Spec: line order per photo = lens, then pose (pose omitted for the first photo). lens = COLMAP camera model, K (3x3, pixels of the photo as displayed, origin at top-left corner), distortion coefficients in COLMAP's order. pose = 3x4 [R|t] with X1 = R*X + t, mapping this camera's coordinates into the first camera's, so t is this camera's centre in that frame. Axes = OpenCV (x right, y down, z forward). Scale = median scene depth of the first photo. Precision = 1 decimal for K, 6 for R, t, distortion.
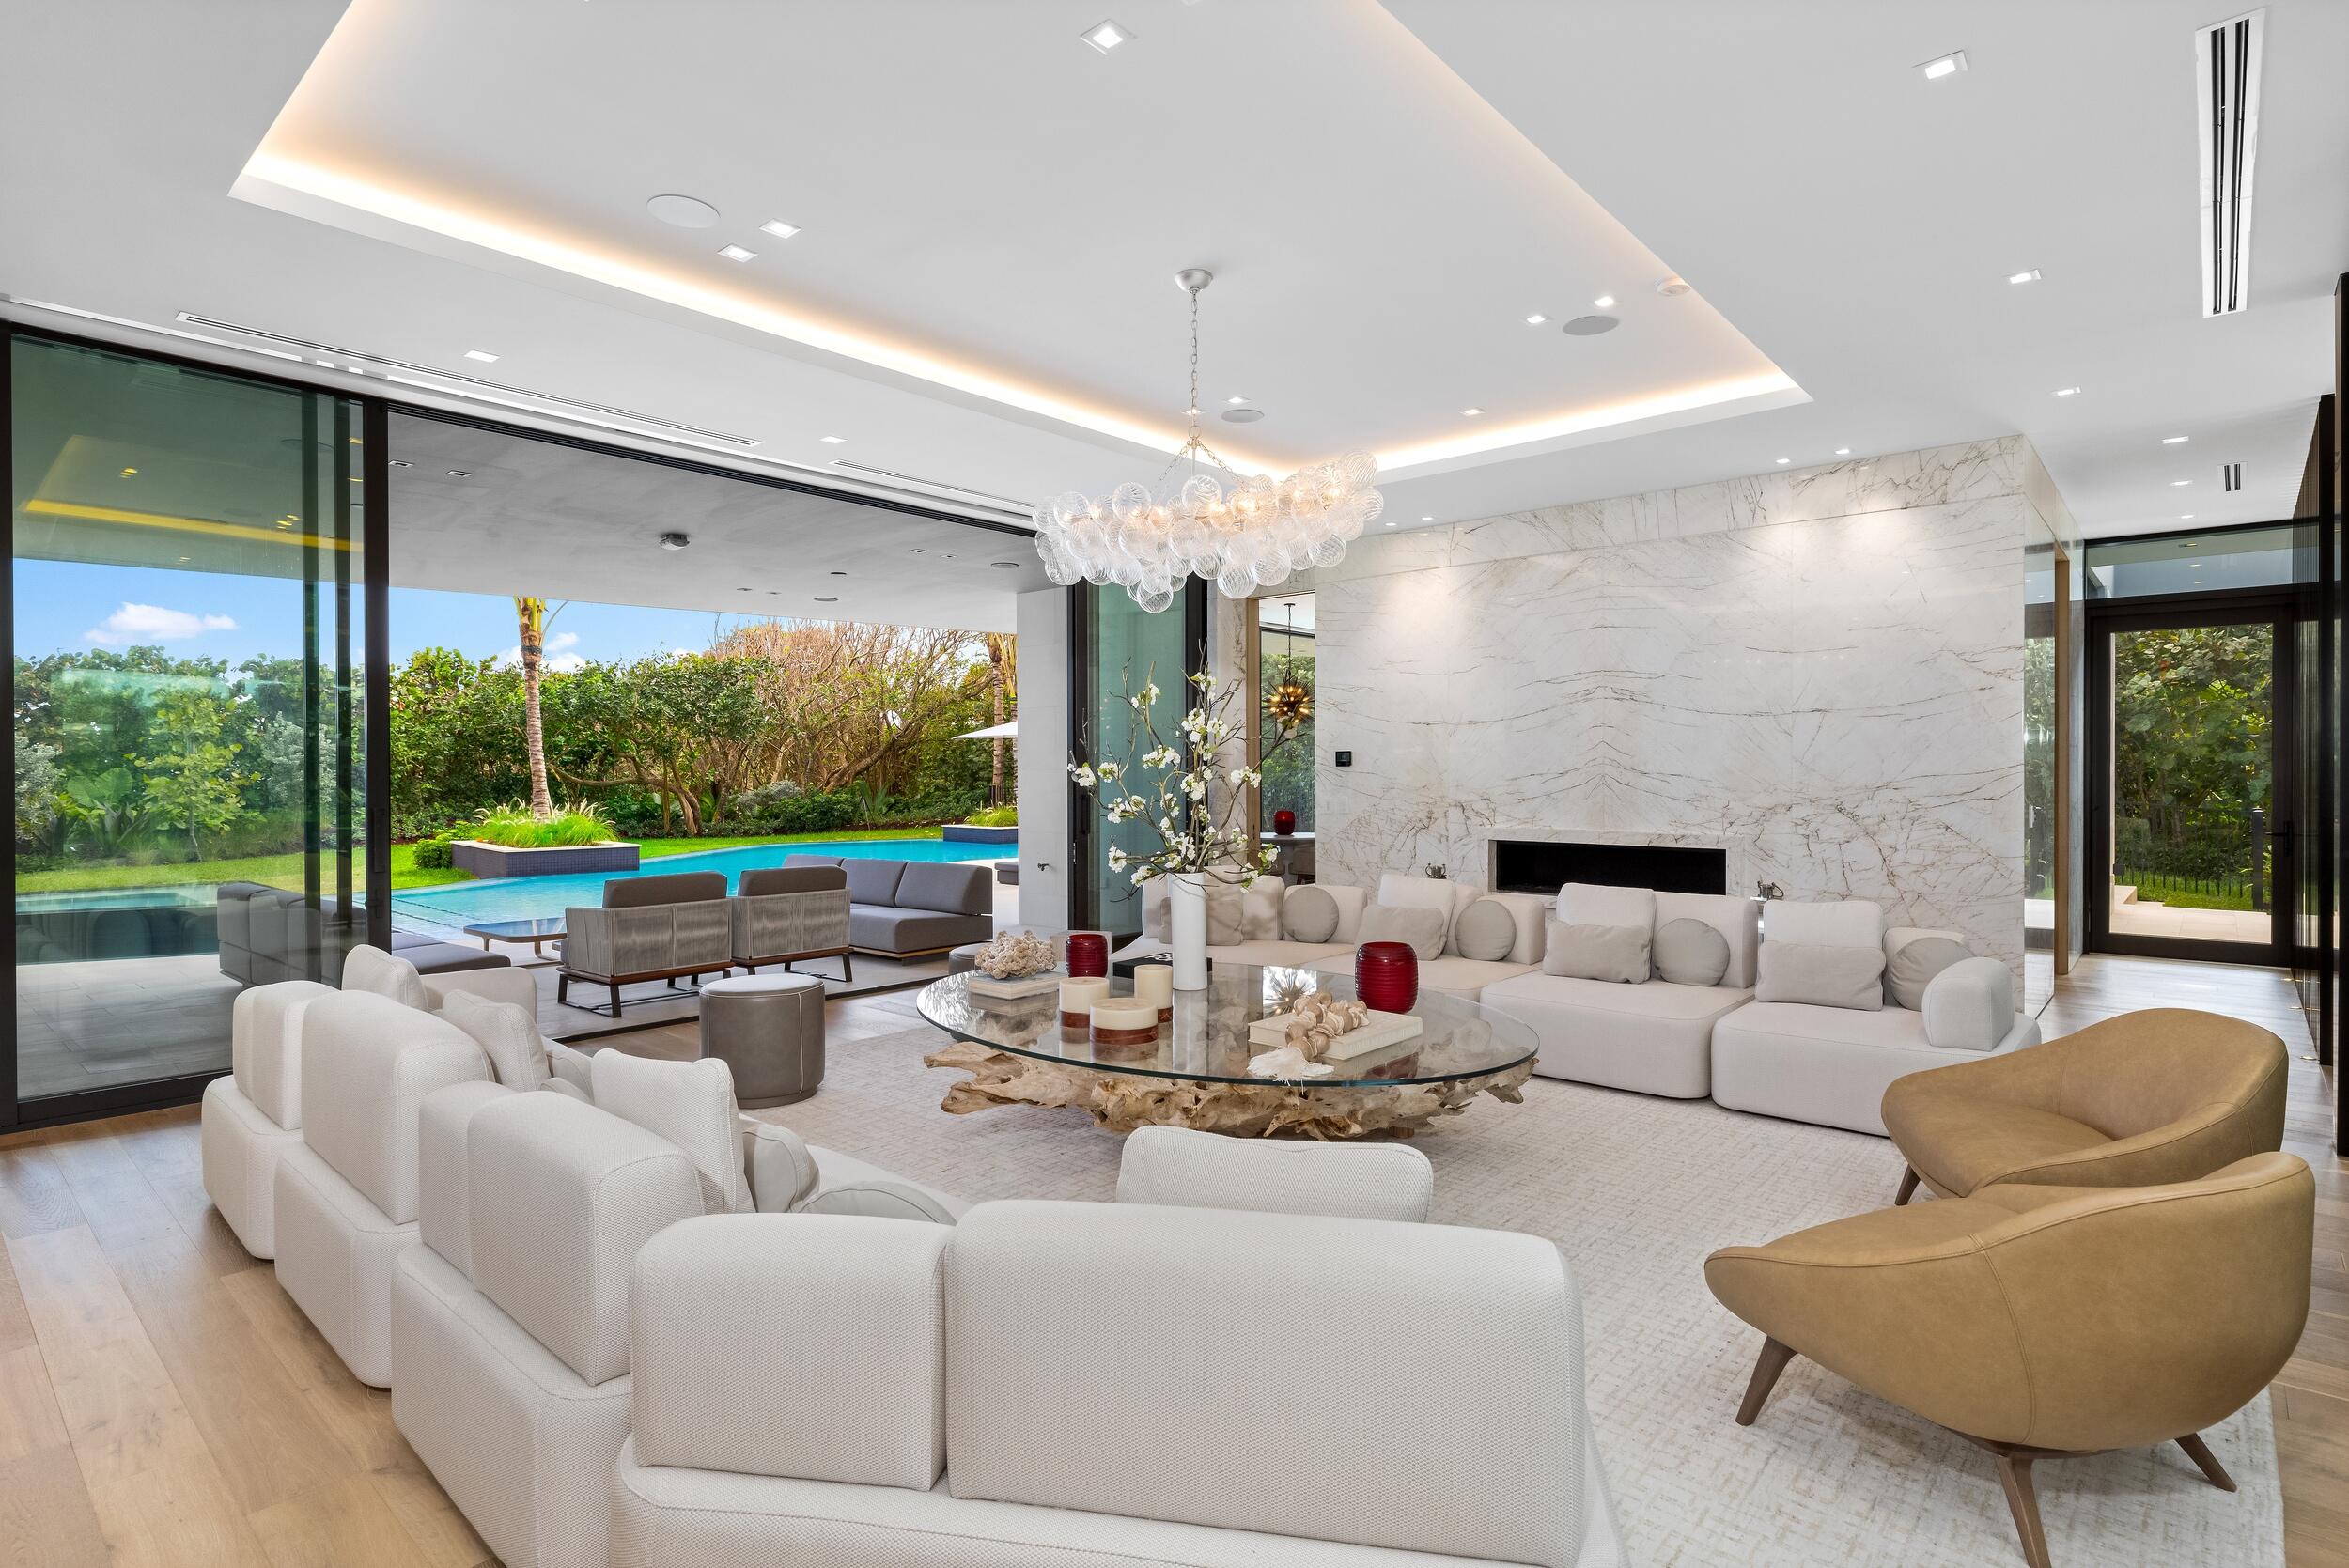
lens RADIAL K [[1164.8, 0, 1174.5], [0, 1164.8, 784.0], [0, 0, 1]] dist [-0.004341, -0.000717]
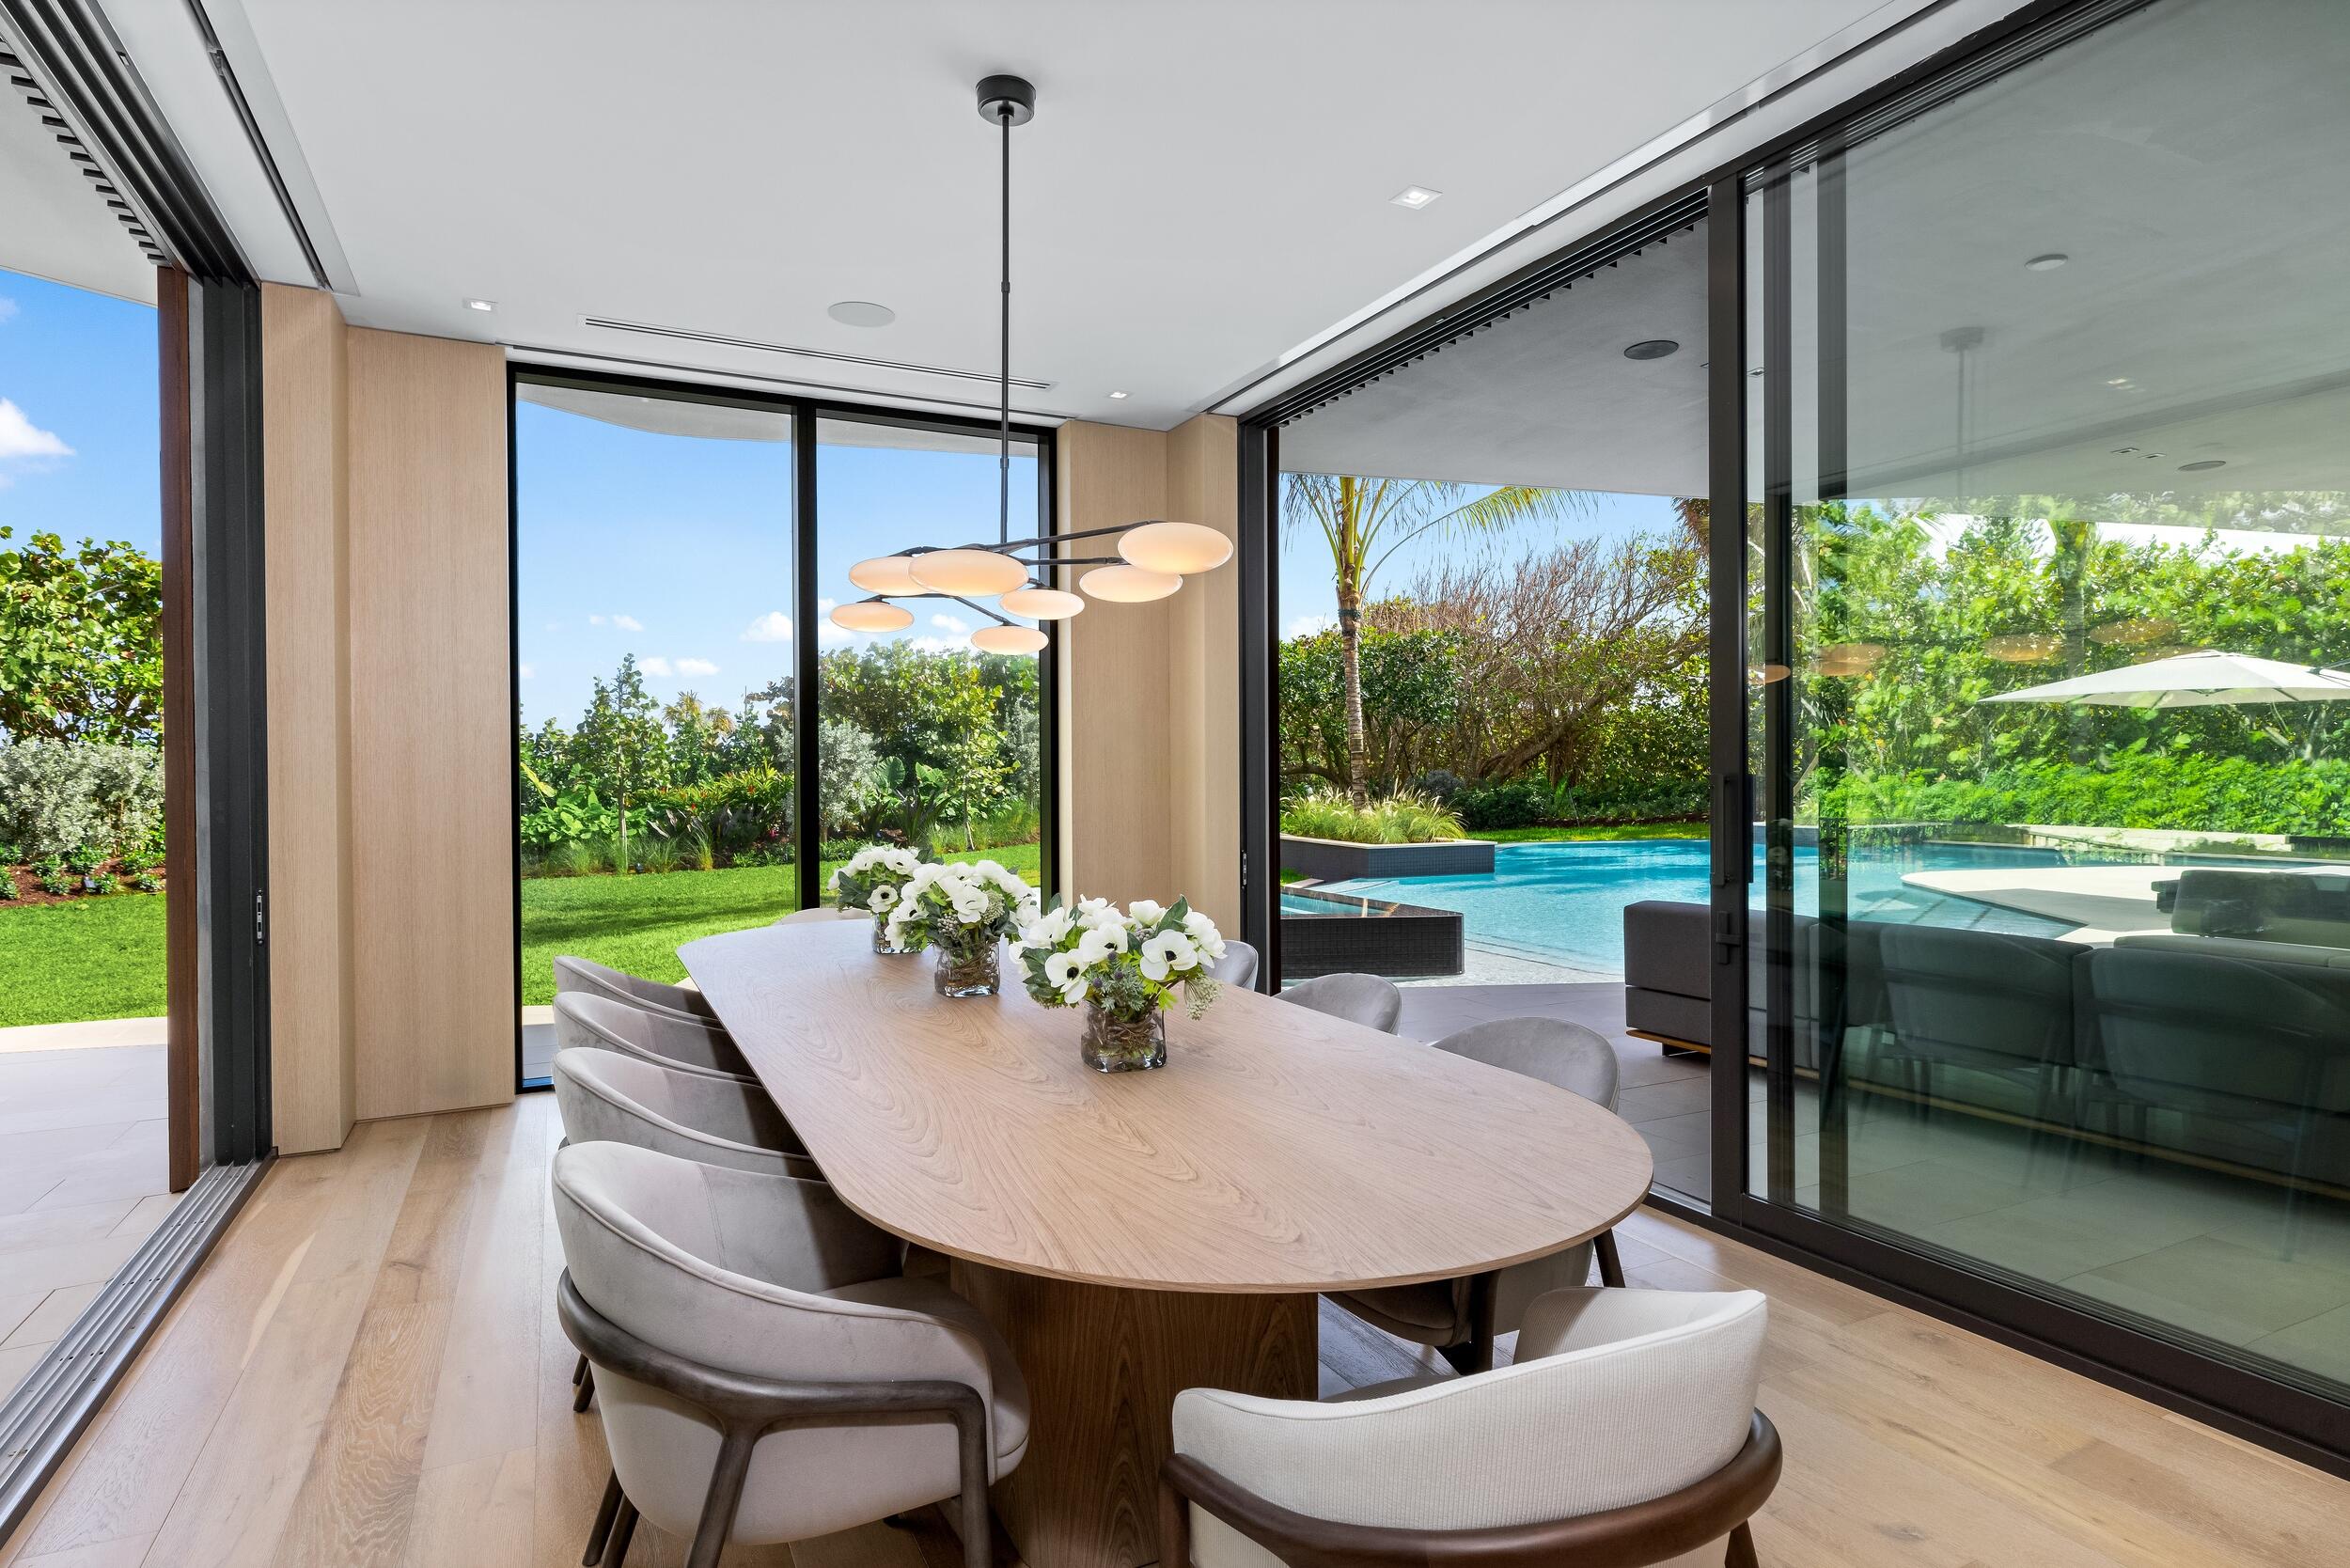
lens RADIAL K [[1251.9, 0, 1175.0], [0, 1251.9, 784.0], [0, 0, 1]] dist [-0.000711, -0.000123]
pose [[0.927598, 0.002637, -0.373570, -0.180000], [-0.002092, 0.999996, 0.001864, 0.004963], [0.373574, -0.000948, 0.927600, 0.050115]]
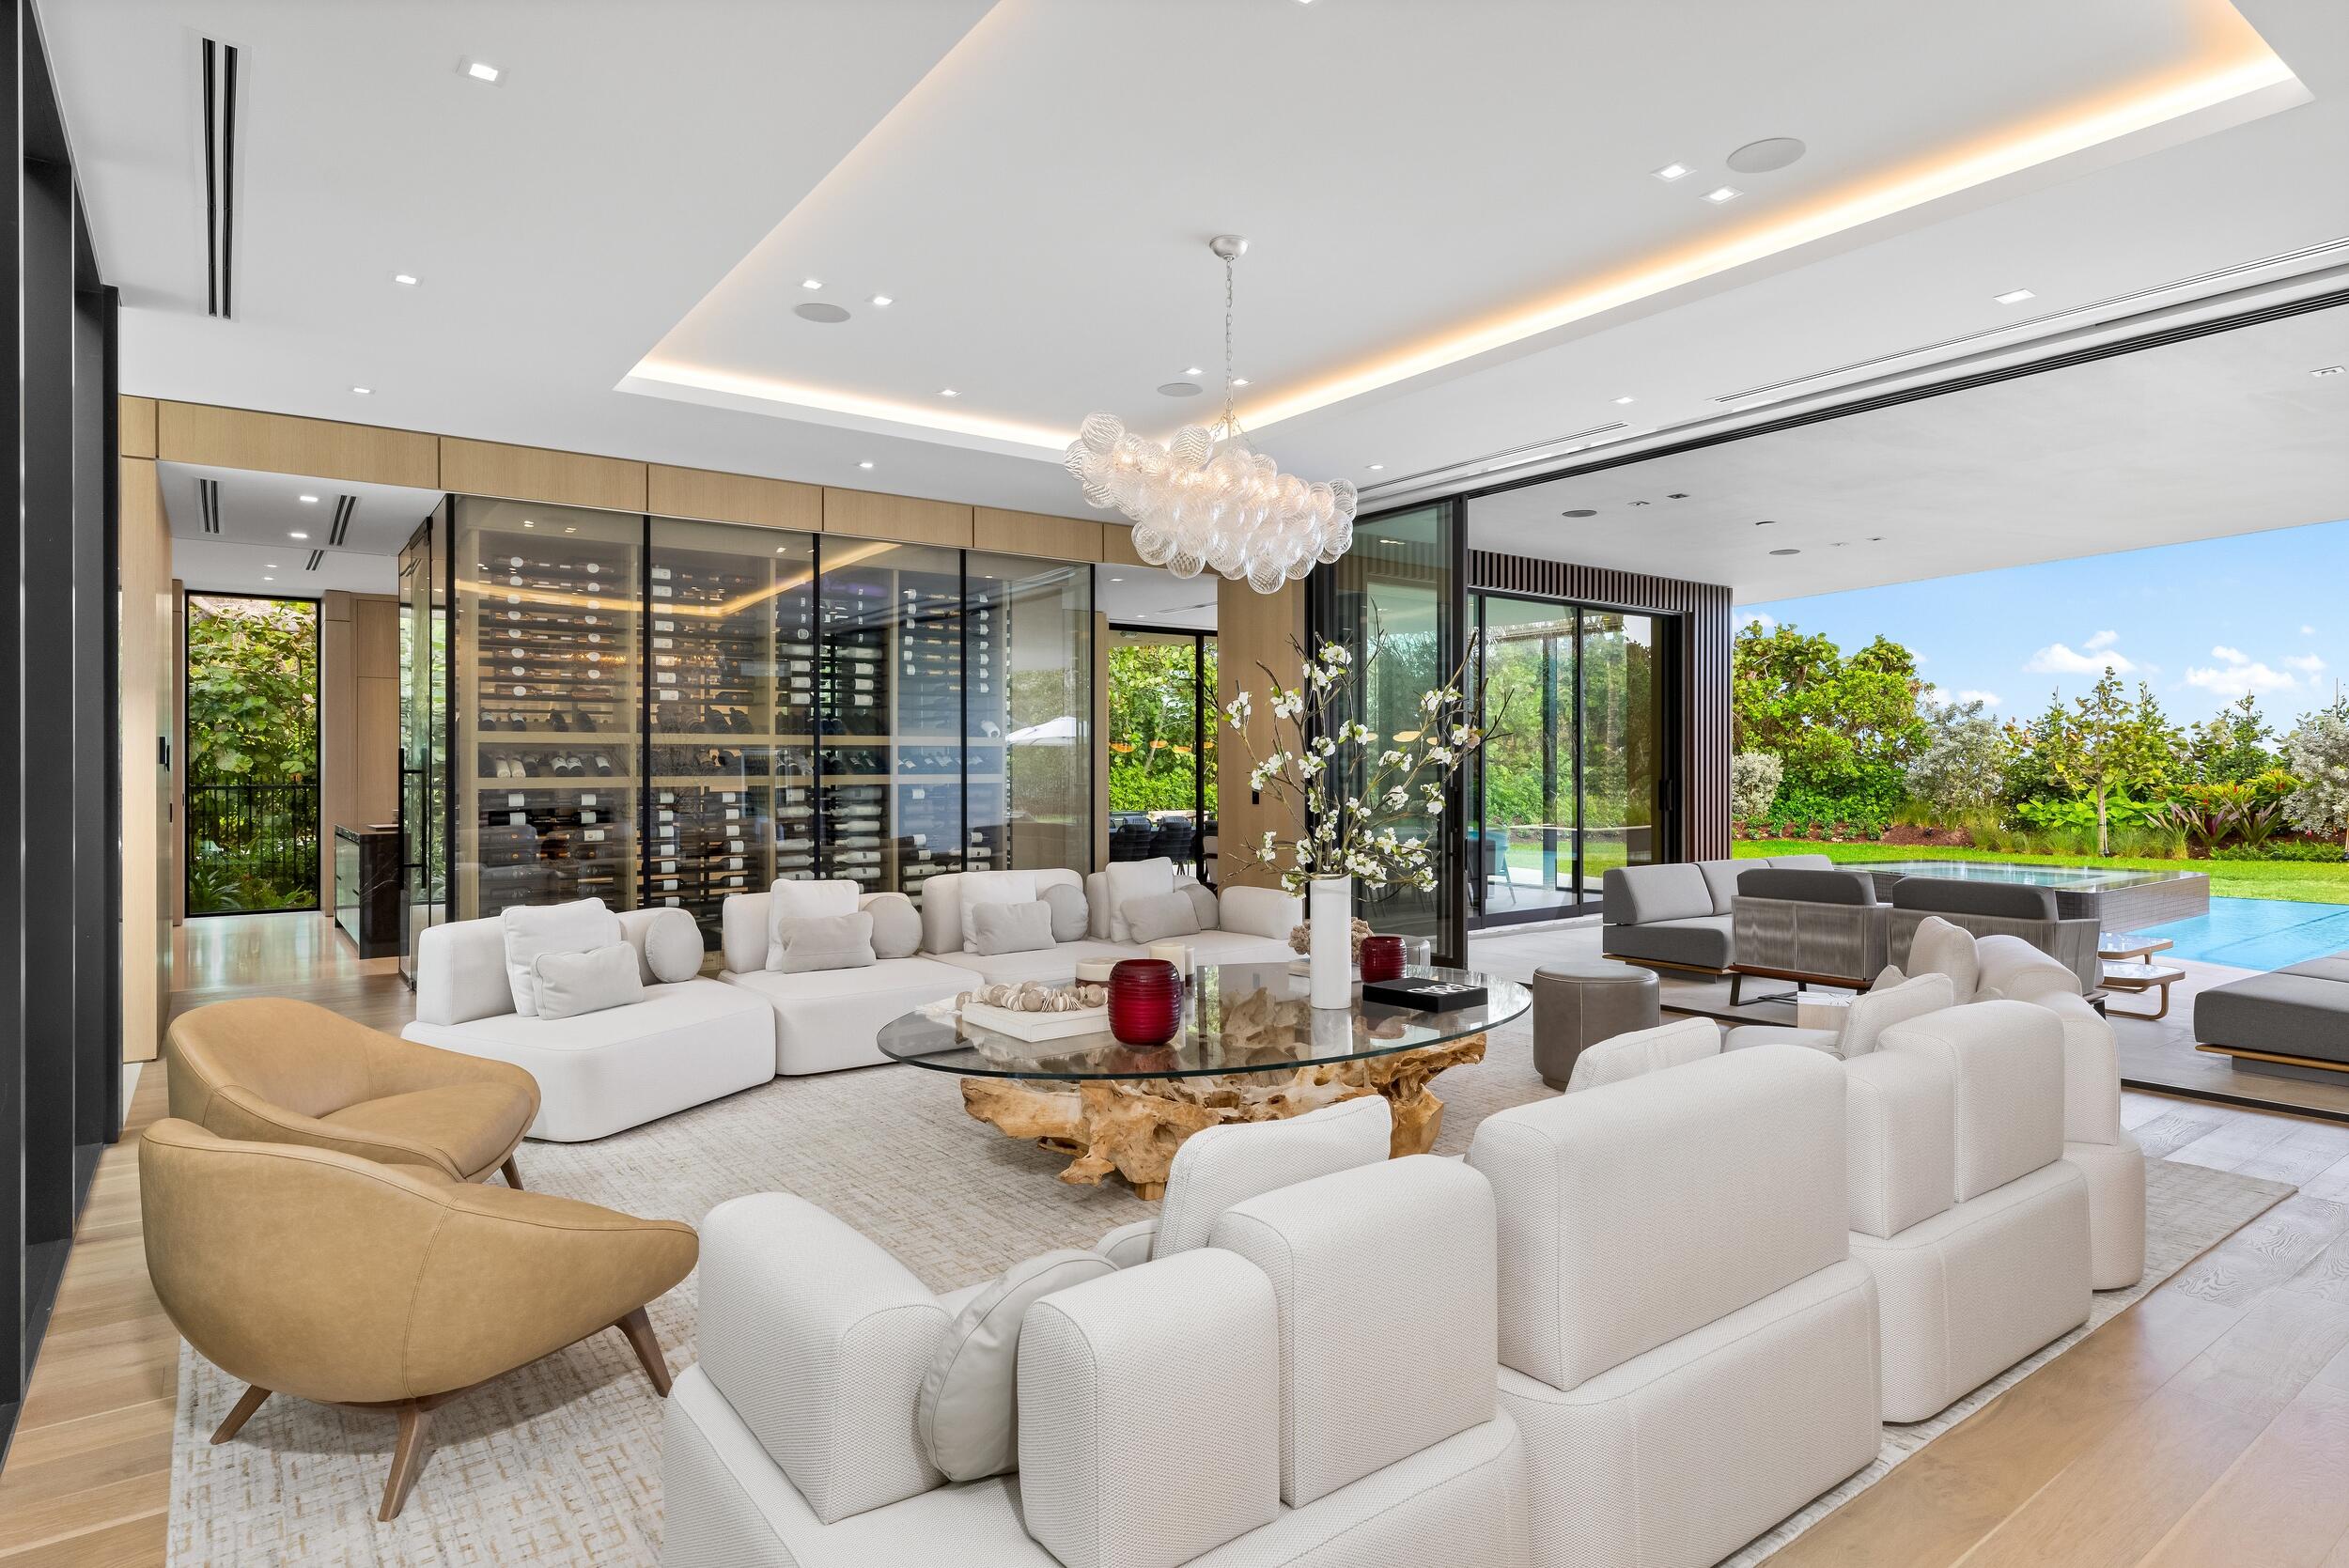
lens RADIAL K [[1274.4, 0, 1174.5], [0, 1274.4, 784.0], [0, 0, 1]] dist [-0.001795, 0.000349]
pose [[-0.199944, 0.015565, -0.979684, 0.126616], [-0.003234, 0.999858, 0.016545, -0.000872], [0.979802, 0.006477, -0.199866, 0.139390]]
